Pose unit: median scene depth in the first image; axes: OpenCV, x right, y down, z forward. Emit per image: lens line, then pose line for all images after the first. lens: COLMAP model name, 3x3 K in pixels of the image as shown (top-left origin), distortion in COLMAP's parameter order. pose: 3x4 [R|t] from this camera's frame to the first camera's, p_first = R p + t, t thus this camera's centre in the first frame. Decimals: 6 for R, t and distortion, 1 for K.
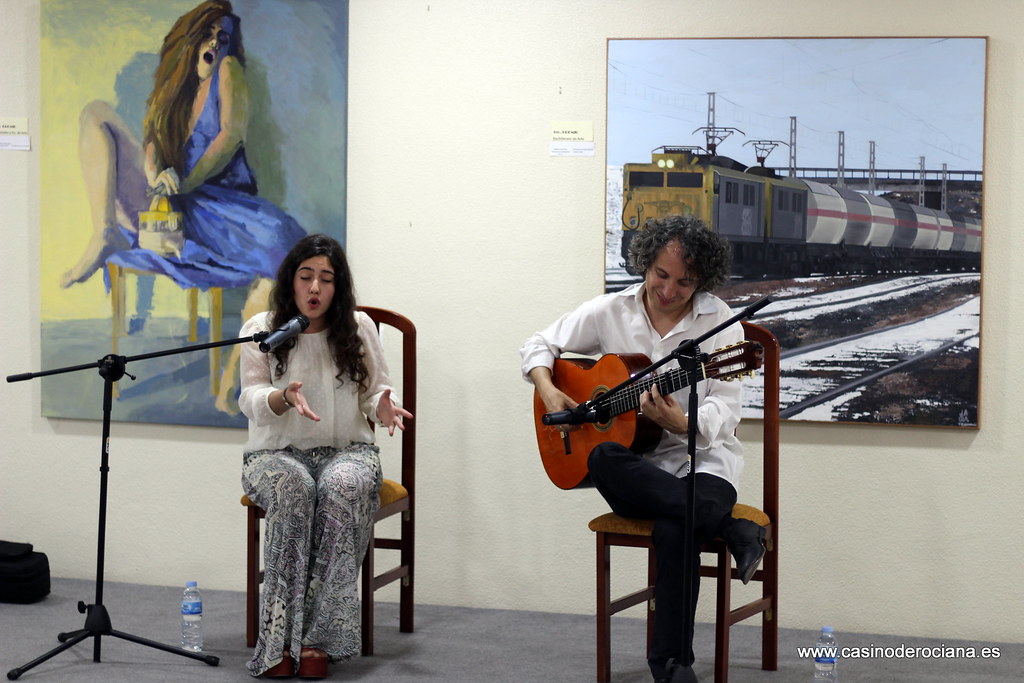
lens RADIAL K [[2370.8, 0, 508.4], [0, 2370.8, 347.8], [0, 0, 1]] dist [-0.108550, 0.000000]
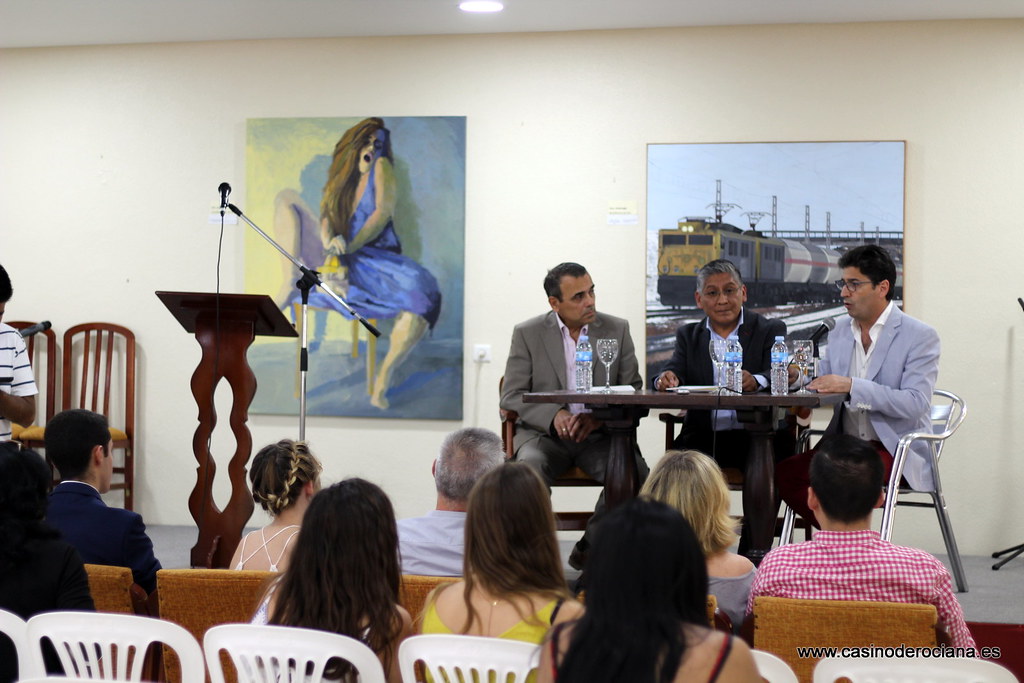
lens RADIAL K [[2370.8, 0, 517.9], [0, 2370.8, 339.0], [0, 0, 1]] dist [-0.108550, 0.000000]
pose [[0.999998, -0.001621, 0.001259, -0.038052], [0.001696, 0.998062, -0.062199, 0.076733], [-0.001155, 0.062201, 0.998063, -0.430245]]
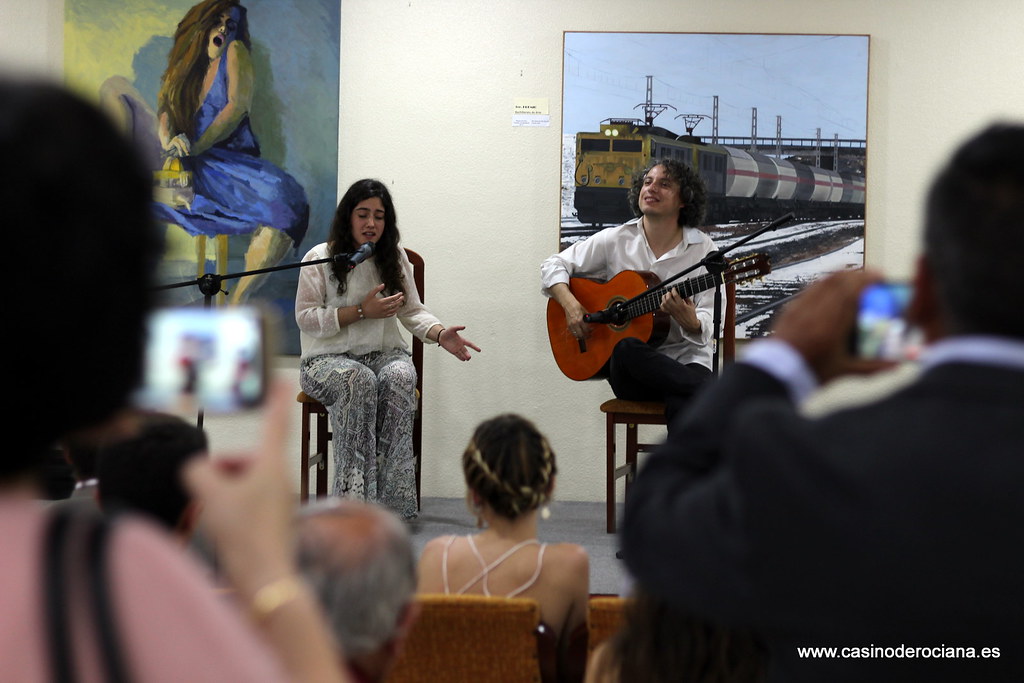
lens RADIAL K [[2370.8, 0, 499.2], [0, 2370.8, 338.3], [0, 0, 1]] dist [-0.108550, 0.000000]
pose [[0.978819, -0.000855, 0.204726, -0.234620], [0.006358, 0.999636, -0.026226, 0.059480], [-0.204629, 0.026973, 0.978468, -0.191331]]
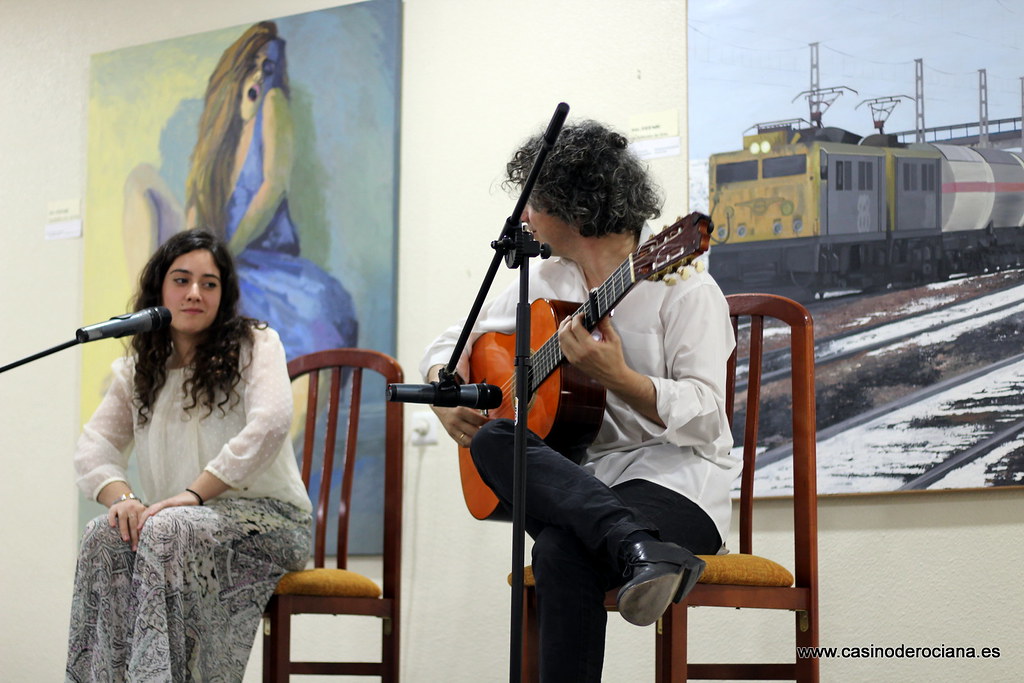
lens RADIAL K [[2370.8, 0, 542.6], [0, 2370.8, 337.8], [0, 0, 1]] dist [-0.108550, 0.000000]
pose [[0.946429, -0.051695, -0.318748, 0.220319], [-0.012697, 0.980382, -0.196699, 0.116250], [0.322663, 0.190209, 0.927205, 0.306887]]
